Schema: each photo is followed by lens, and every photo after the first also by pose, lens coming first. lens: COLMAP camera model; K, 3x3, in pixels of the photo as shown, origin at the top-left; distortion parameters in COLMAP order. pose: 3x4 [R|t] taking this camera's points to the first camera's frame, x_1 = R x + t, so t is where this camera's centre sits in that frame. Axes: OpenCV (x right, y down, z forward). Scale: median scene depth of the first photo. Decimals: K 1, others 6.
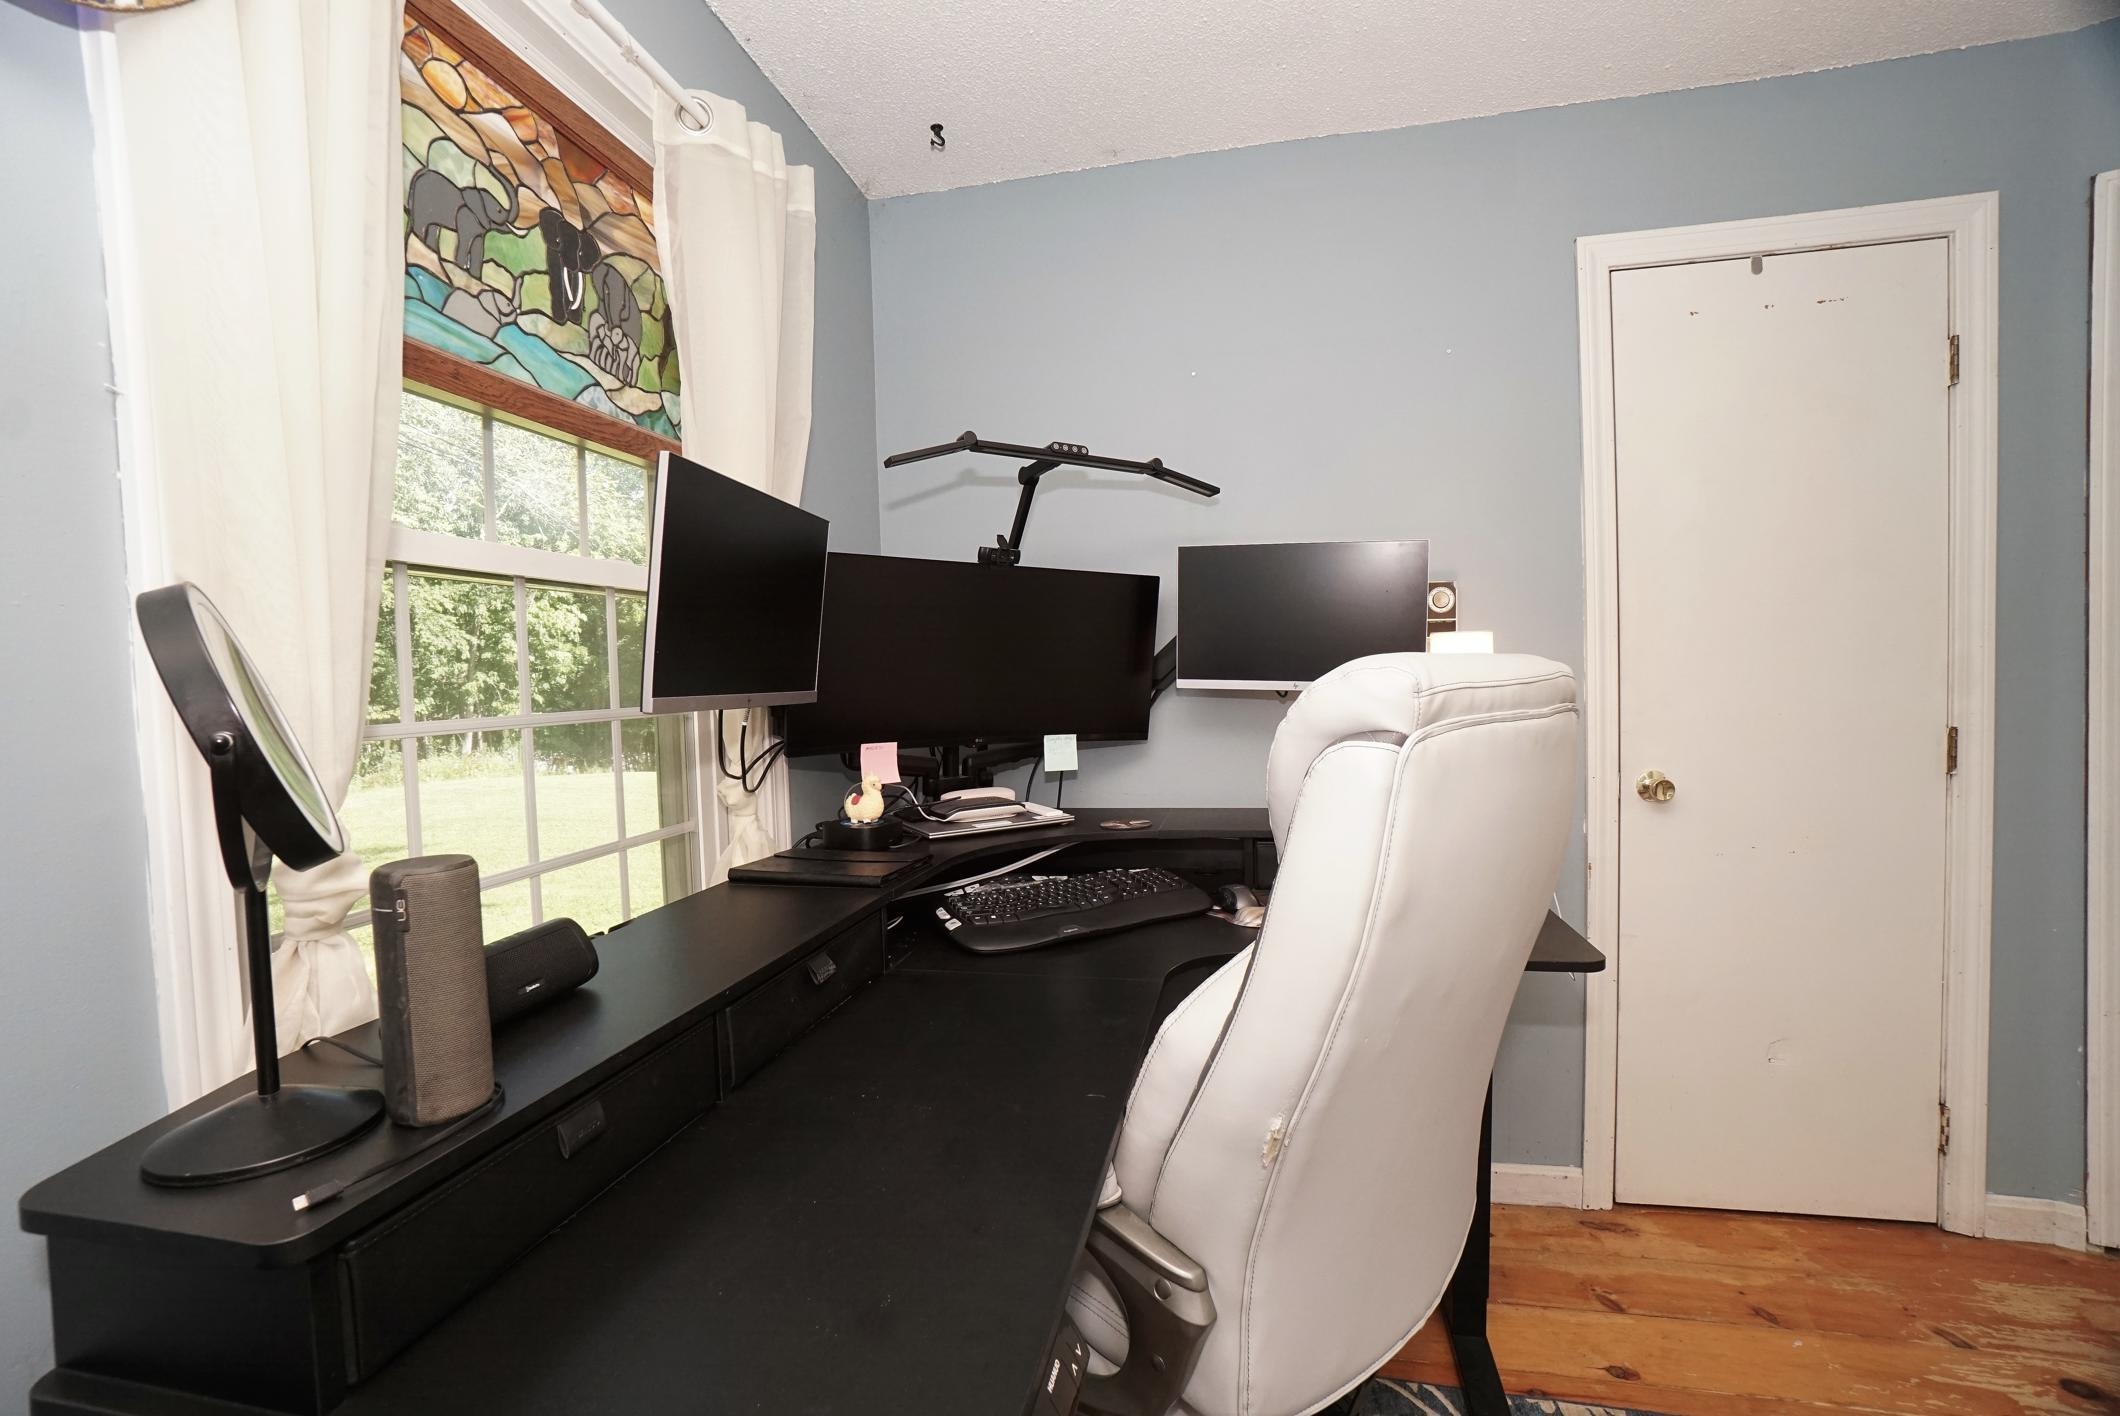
lens RADIAL K [[943.7, 0, 1059.1], [0, 943.7, 705.9], [0, 0, 1]] dist [-0.060437, 0.019229]
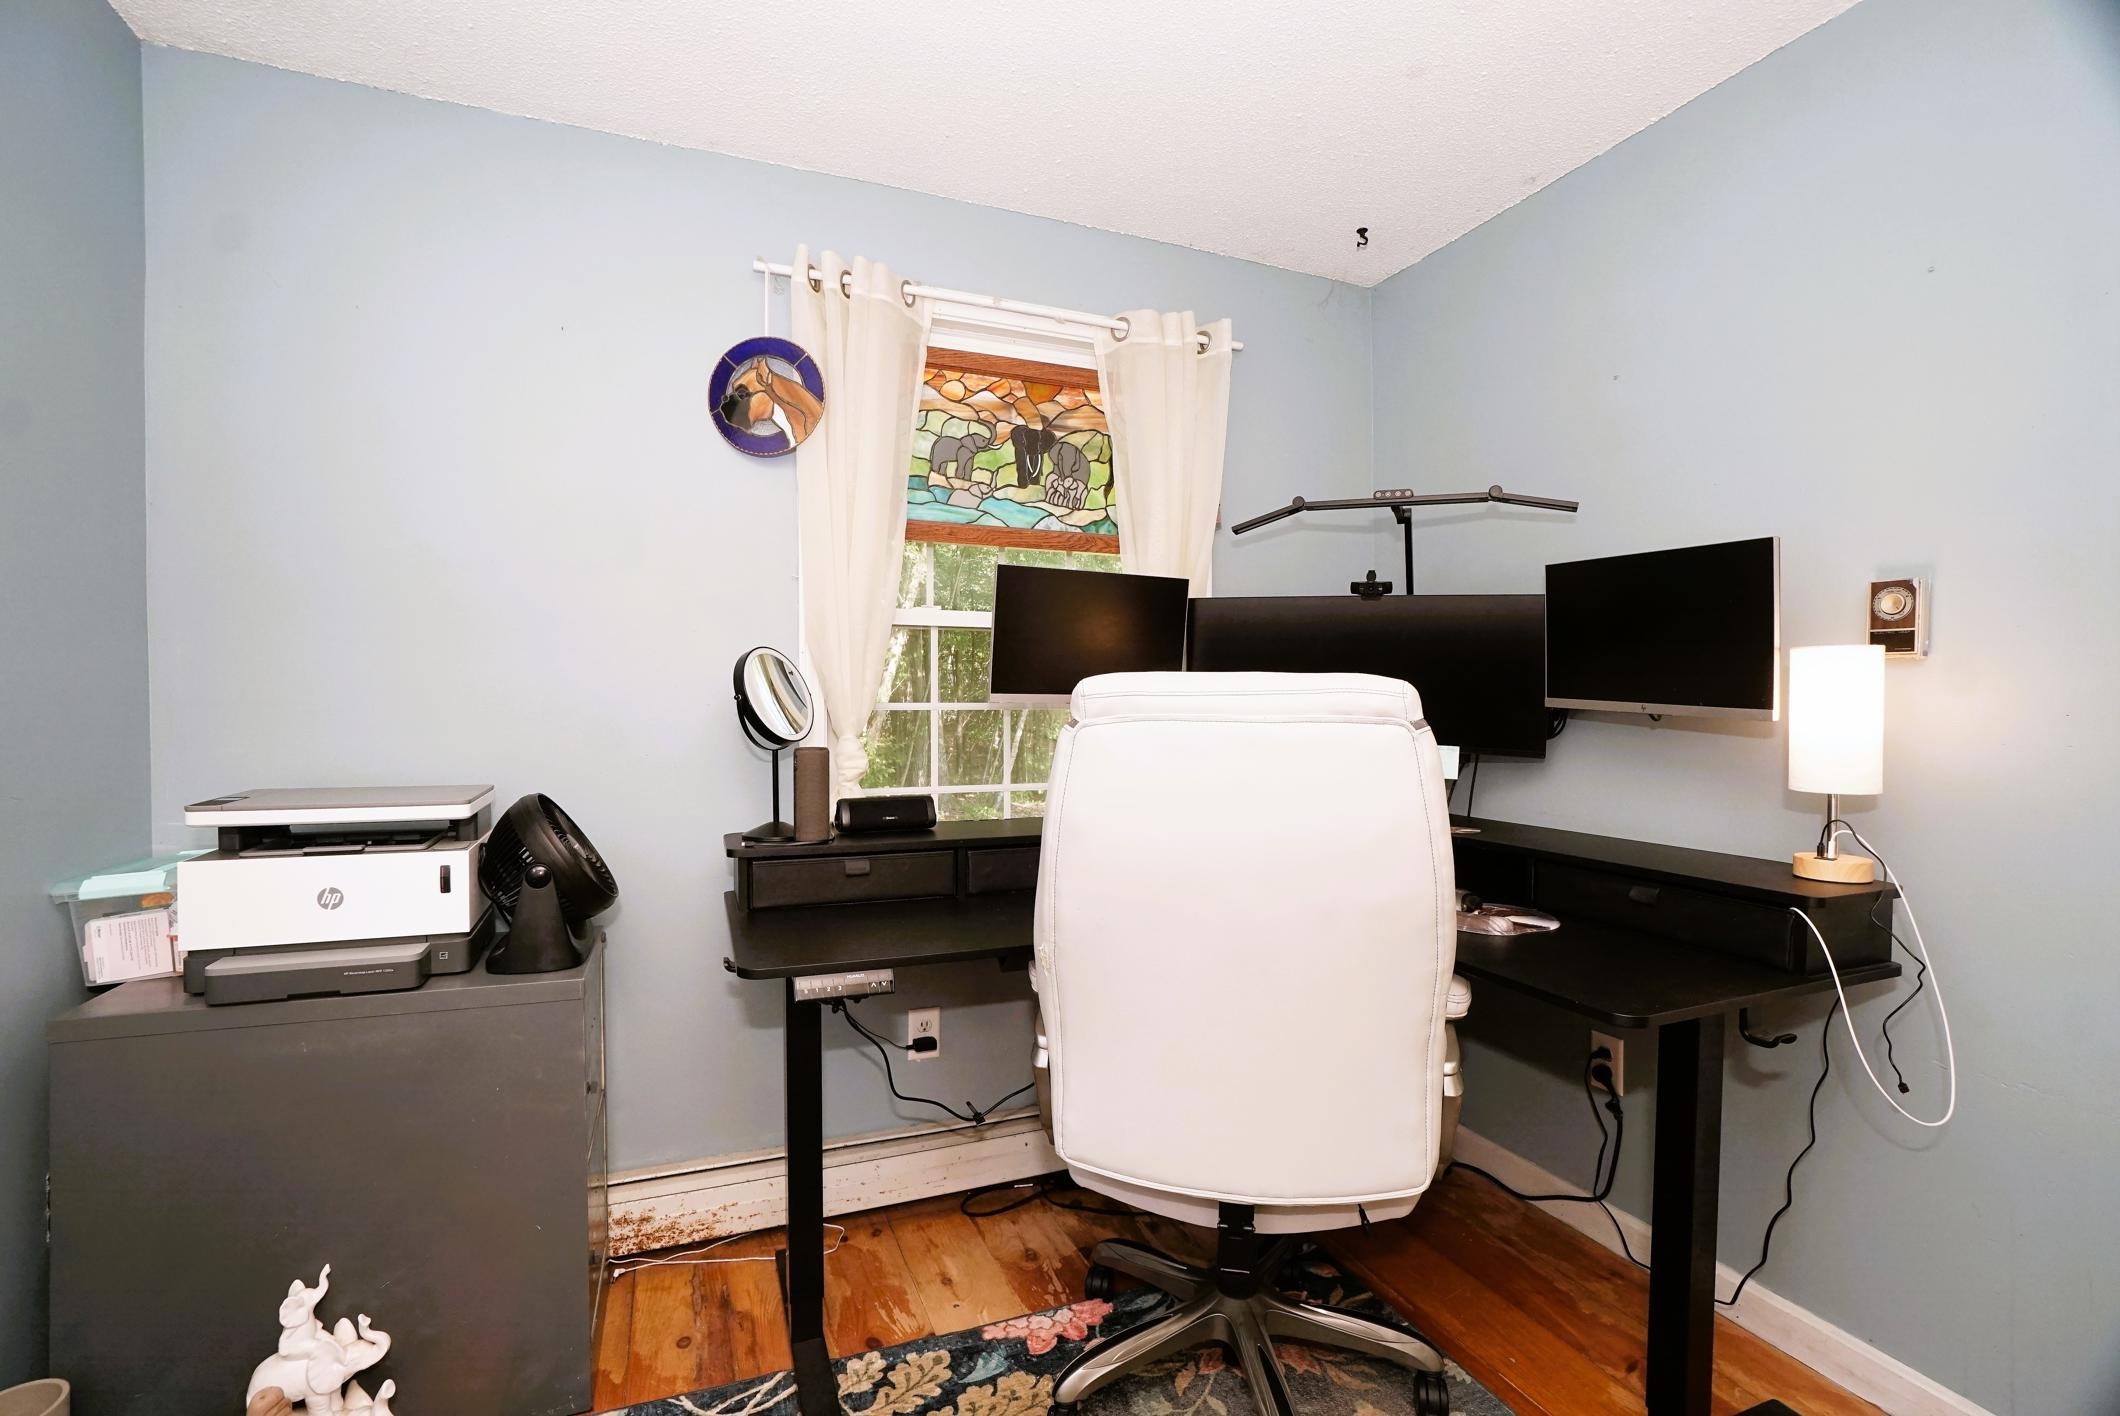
lens RADIAL K [[943.7, 0, 1044.1], [0, 943.7, 713.9], [0, 0, 1]] dist [-0.060437, 0.019229]
pose [[0.551945, 0.044756, -0.832679, 0.990886], [-0.047218, 0.998634, 0.022377, -0.011188], [0.832543, 0.026967, 0.553304, 0.016006]]
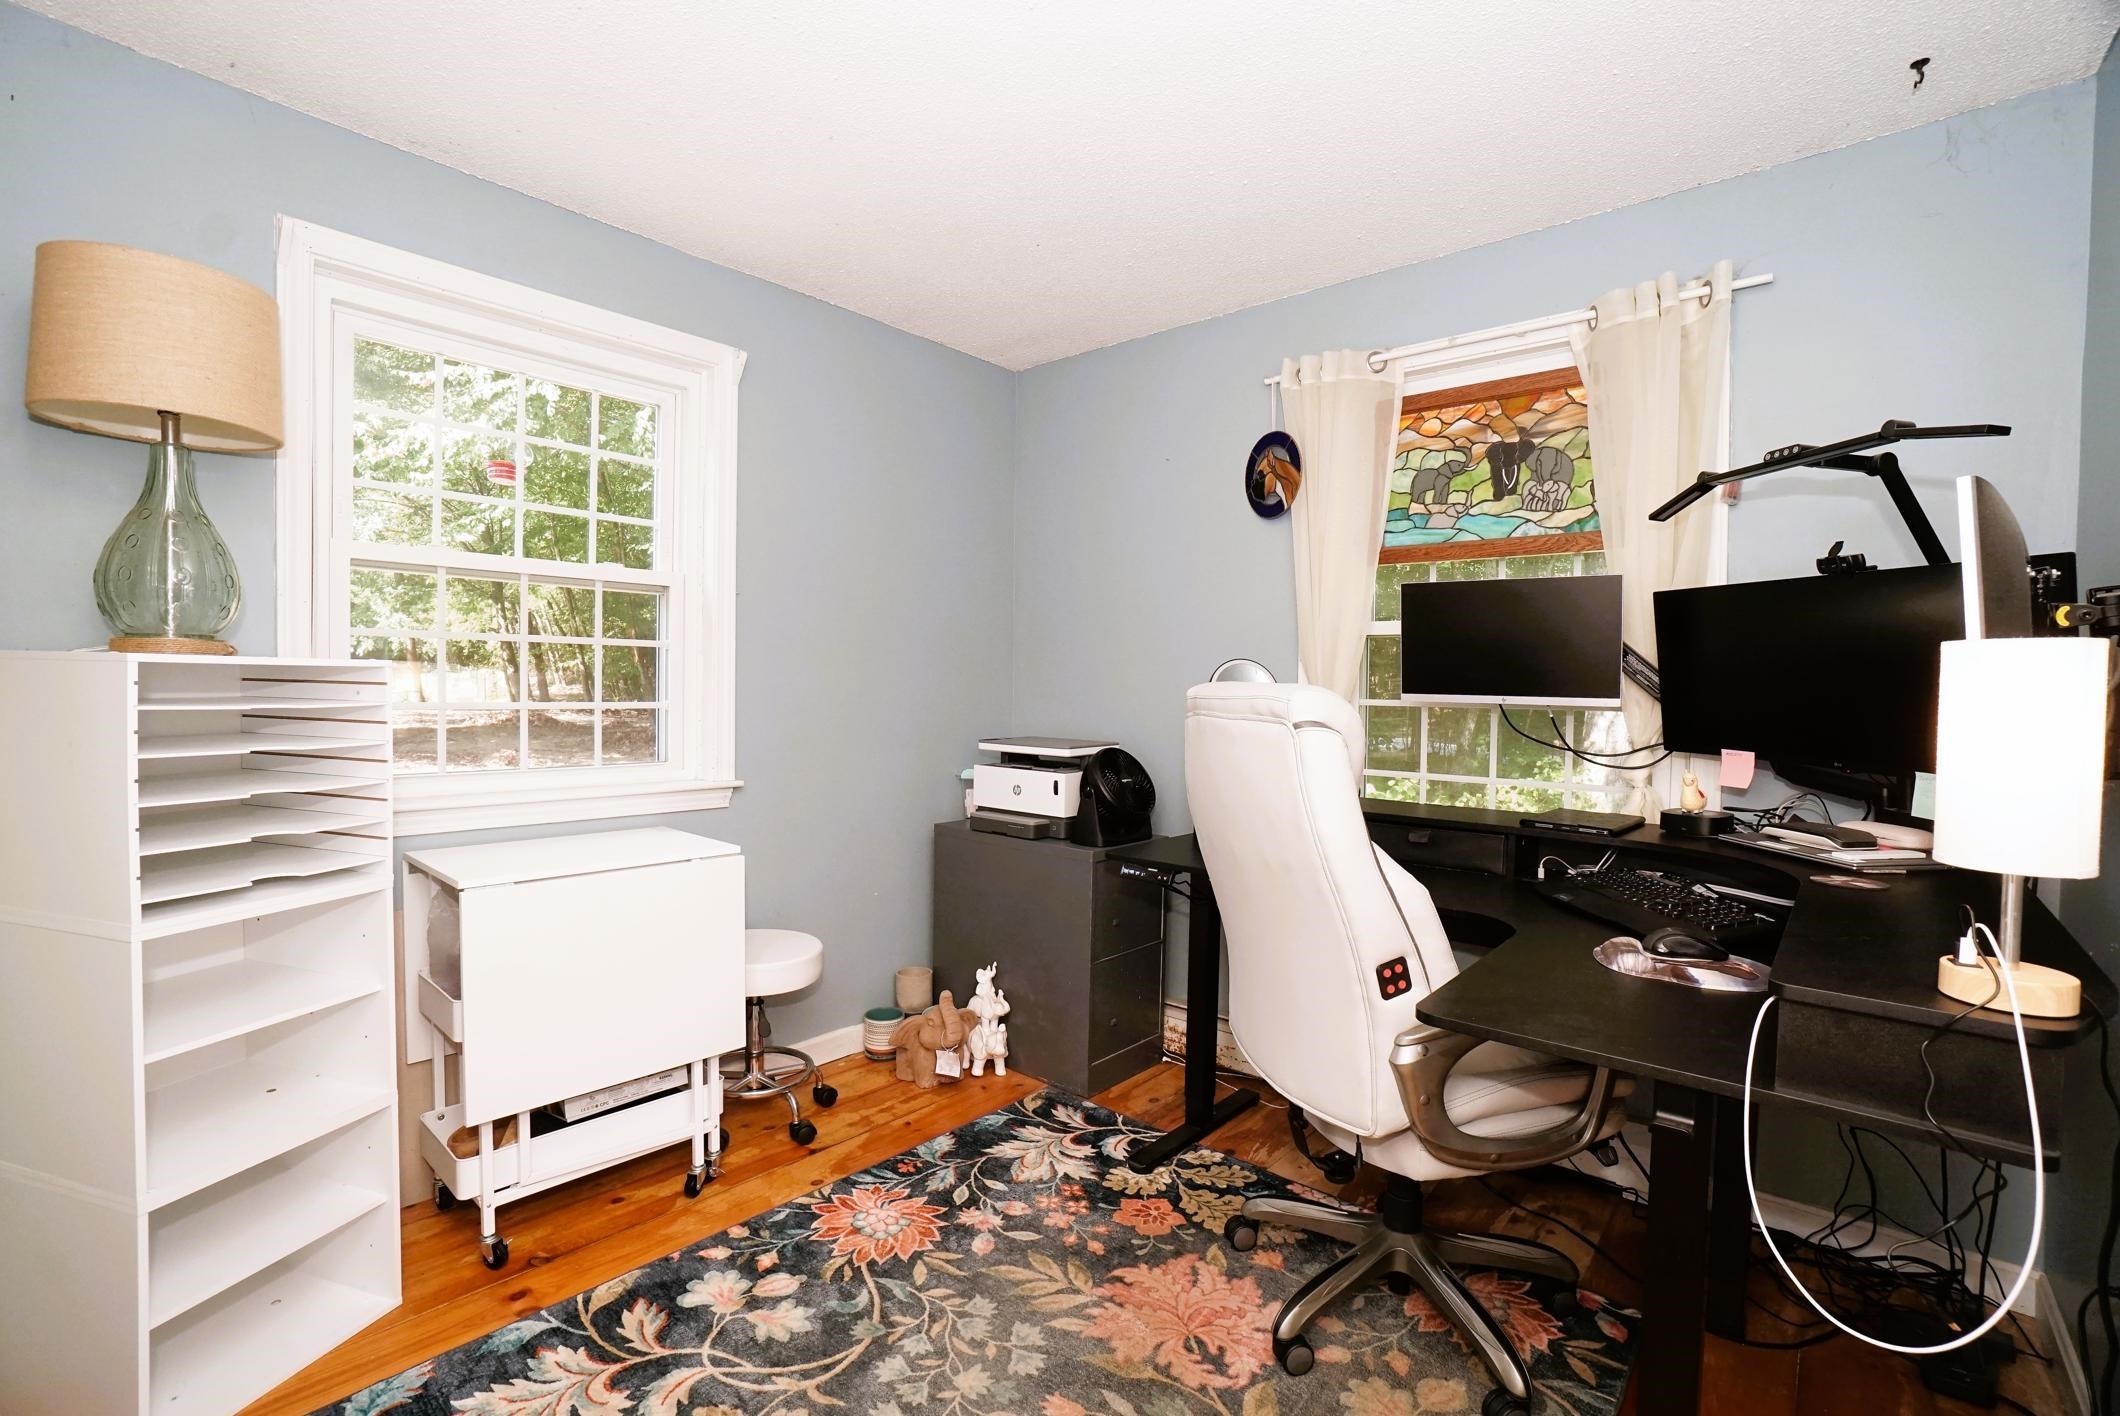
lens RADIAL K [[943.7, 0, 1063.2], [0, 943.7, 706.5], [0, 0, 1]] dist [-0.060437, 0.019229]
pose [[-0.487468, 0.051640, -0.871613, 1.545866], [-0.023429, 0.997116, 0.072179, -0.095508], [0.872827, 0.055606, -0.484852, 1.107082]]
